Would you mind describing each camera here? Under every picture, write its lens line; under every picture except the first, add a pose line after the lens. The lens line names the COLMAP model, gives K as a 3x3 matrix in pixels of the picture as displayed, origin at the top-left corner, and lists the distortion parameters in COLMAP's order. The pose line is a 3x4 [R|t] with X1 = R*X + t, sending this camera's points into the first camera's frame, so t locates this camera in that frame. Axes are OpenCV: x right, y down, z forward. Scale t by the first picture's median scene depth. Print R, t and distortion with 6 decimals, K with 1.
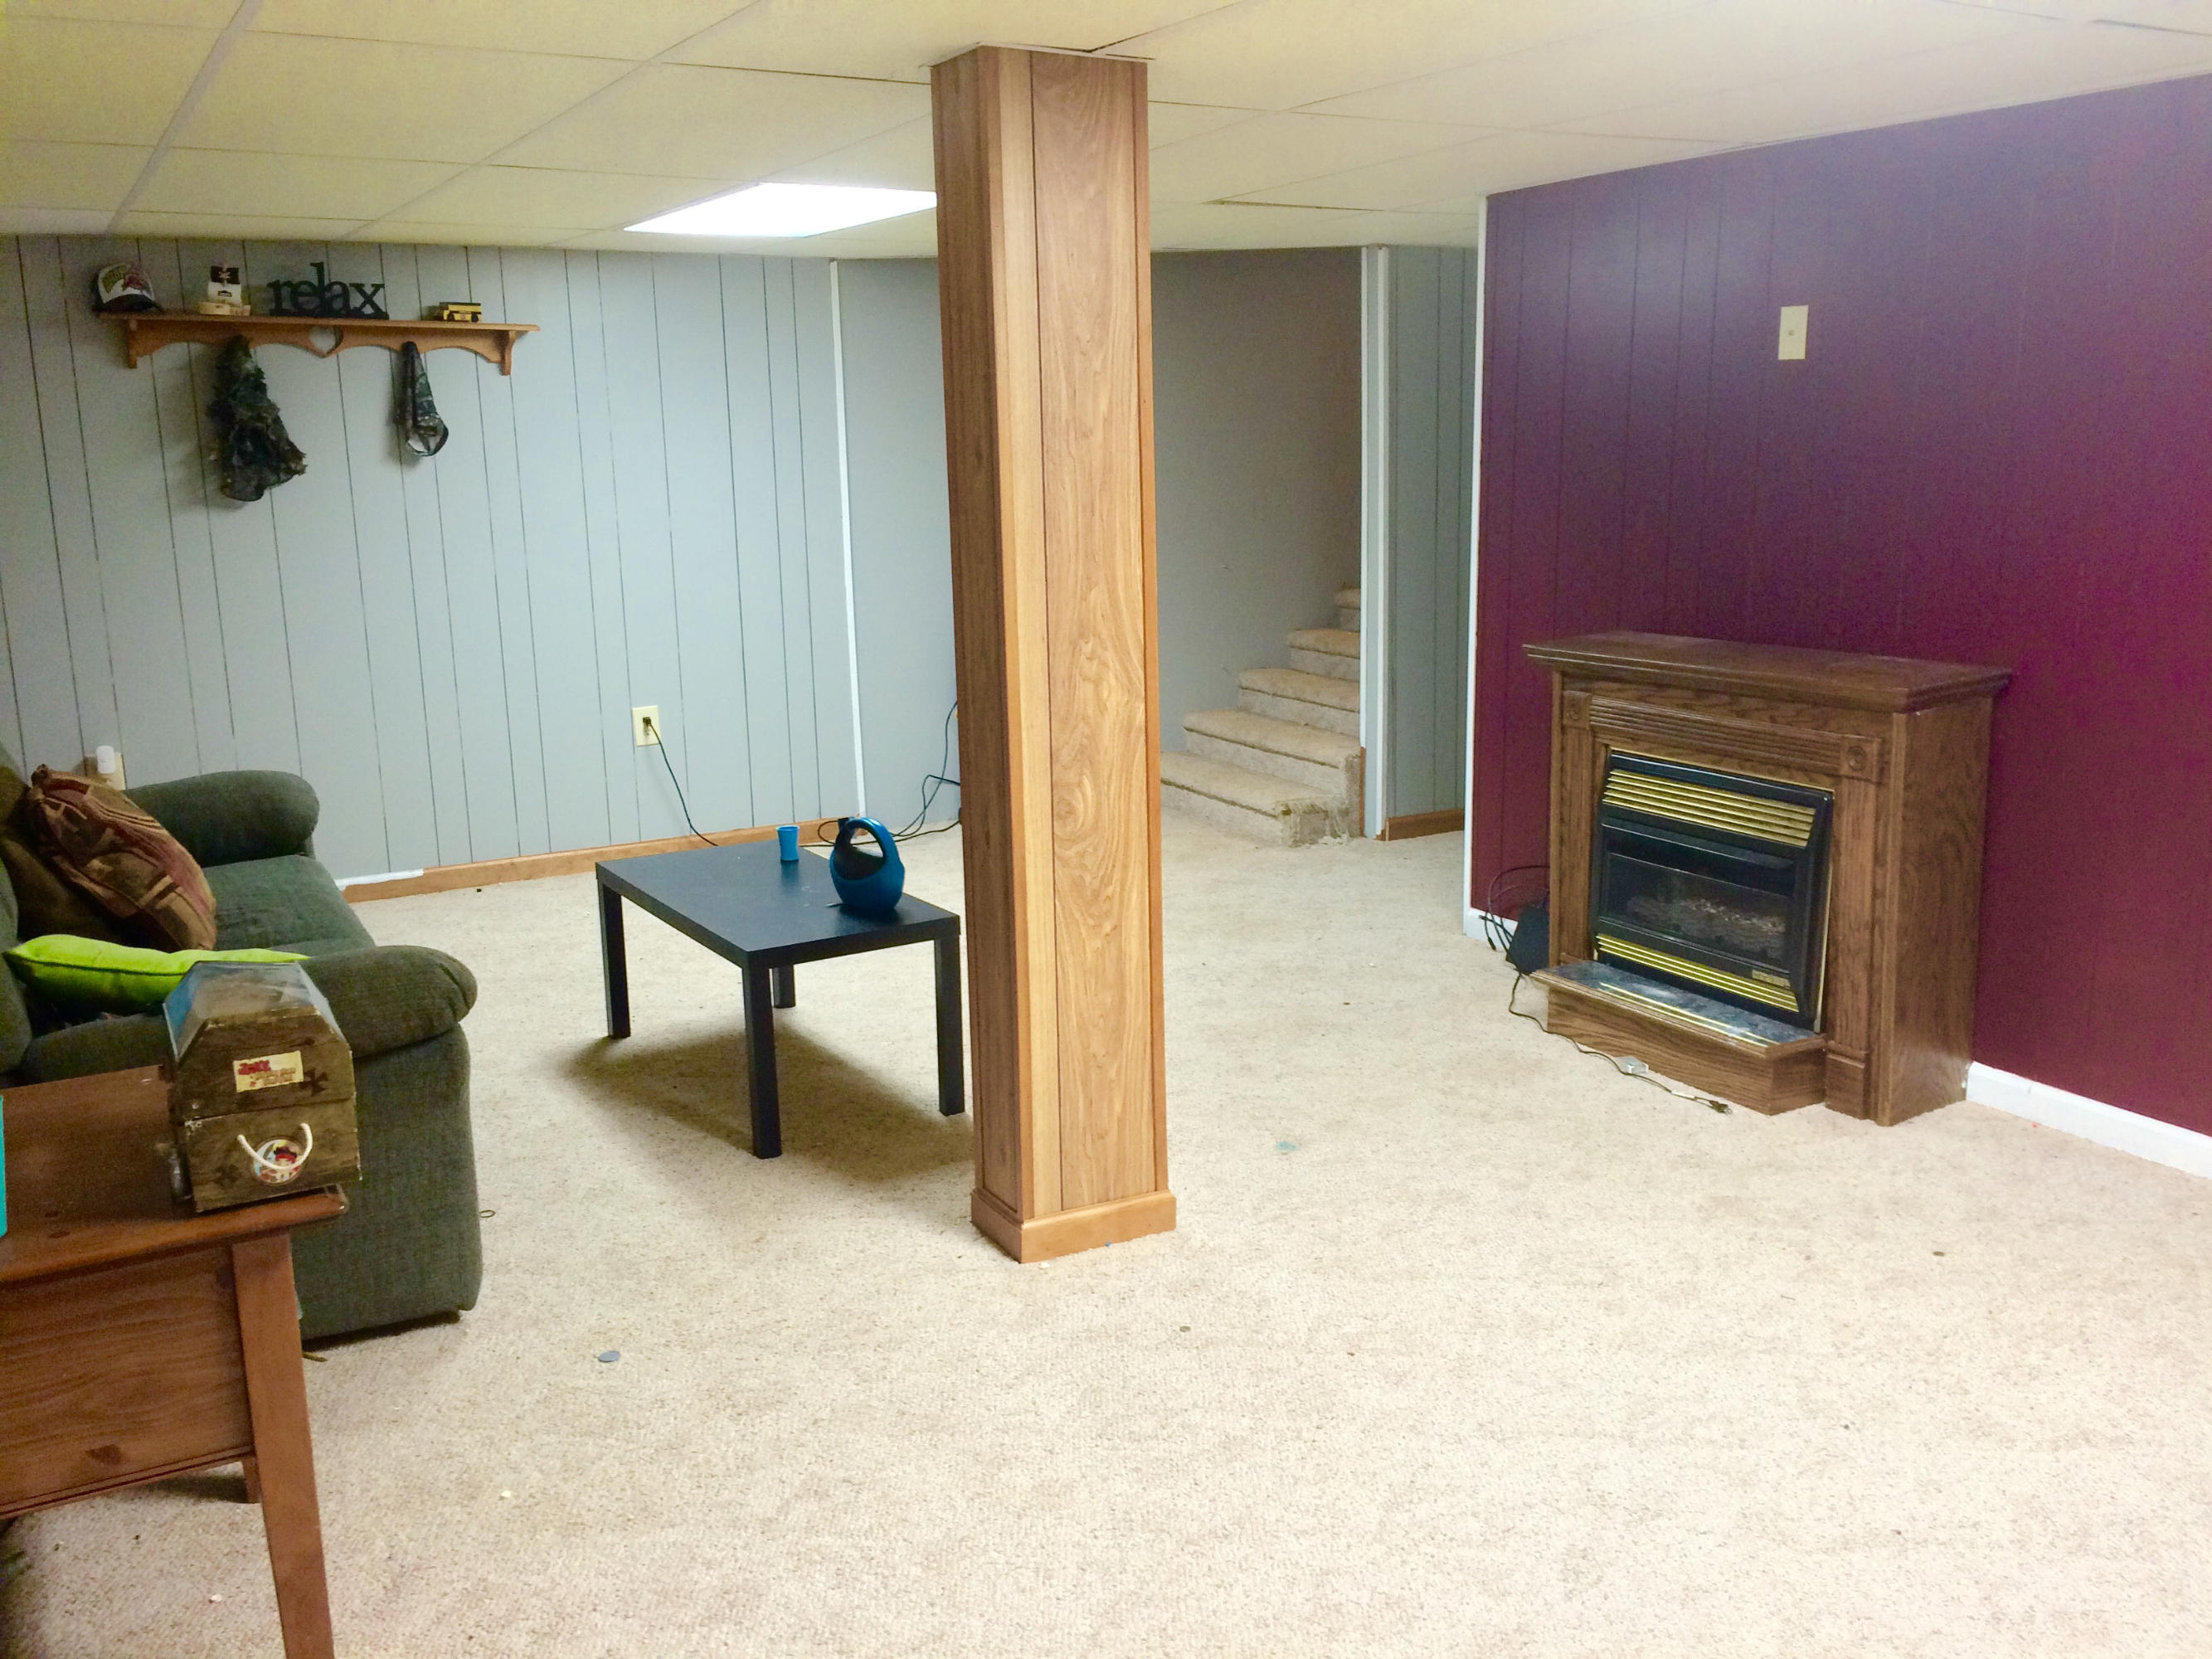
lens RADIAL K [[1882.4, 0, 1113.5], [0, 1882.4, 838.4], [0, 0, 1]] dist [0.081197, -0.107054]
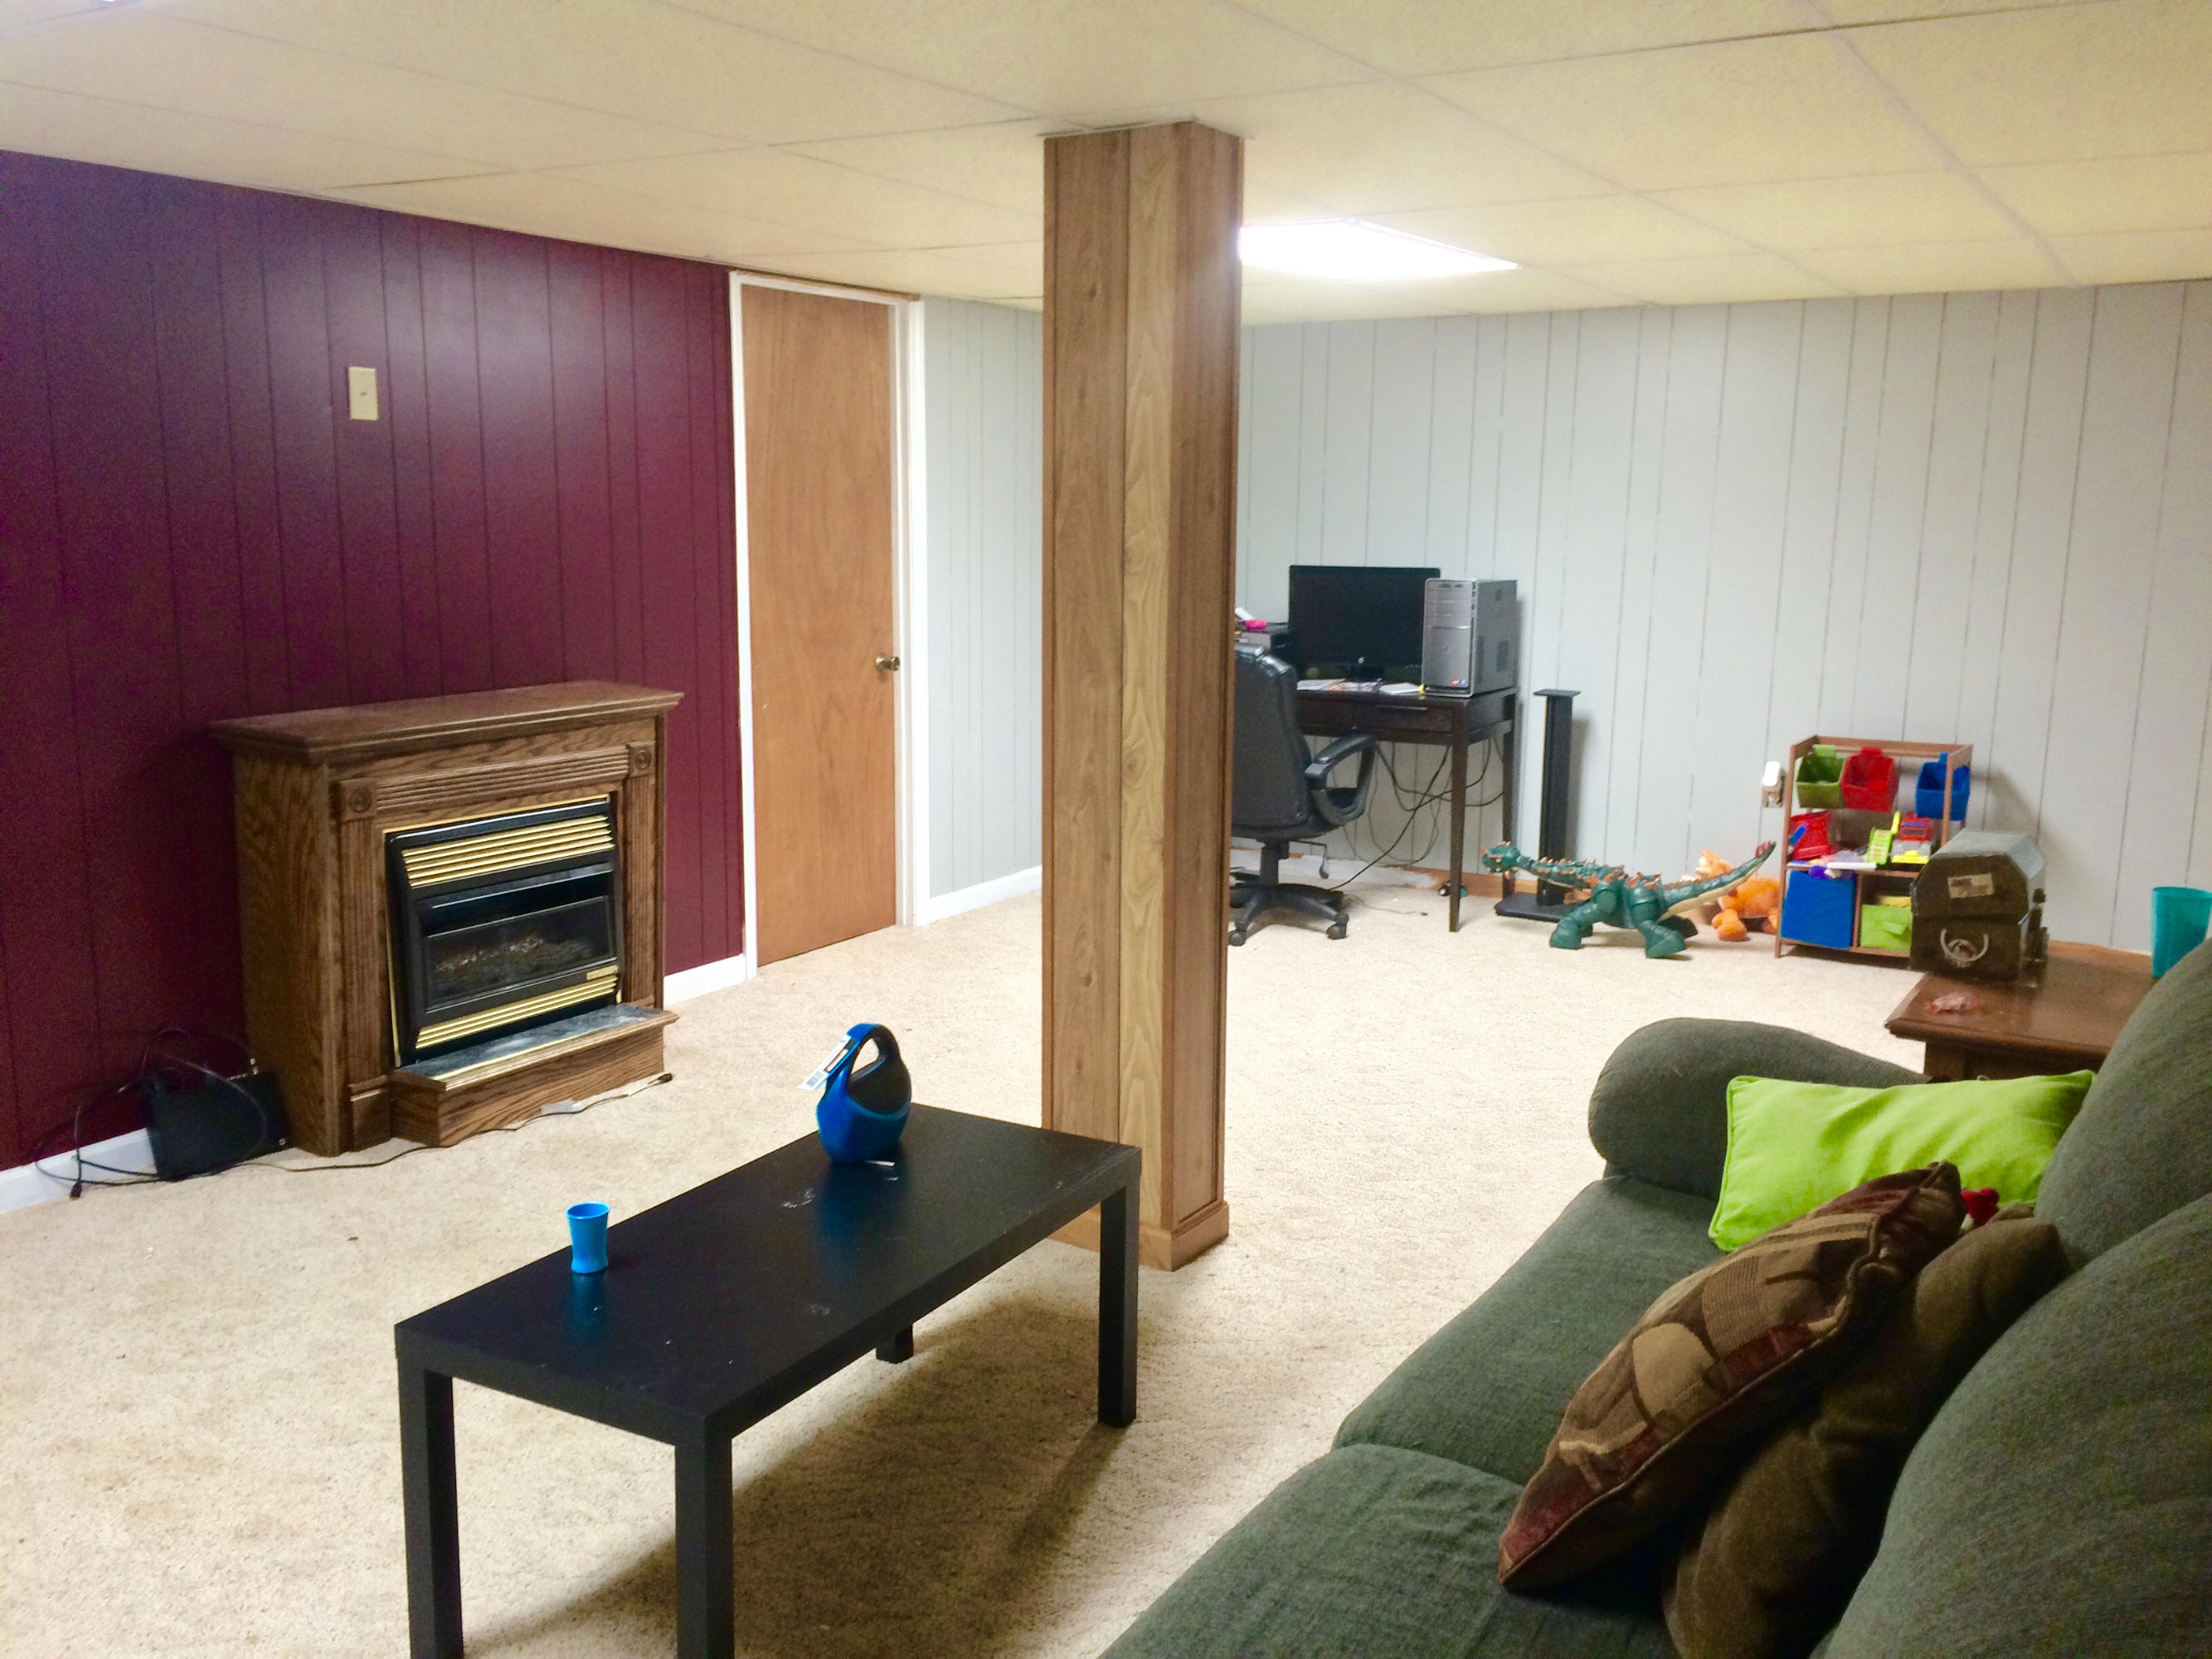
lens RADIAL K [[1882.4, 0, 1113.5], [0, 1882.4, 838.4], [0, 0, 1]] dist [0.081197, -0.107054]
pose [[-0.477117, -0.143966, 0.866968, -0.742611], [0.186205, 0.947535, 0.259819, -0.230892], [-0.858887, 0.285398, -0.425278, 1.156880]]
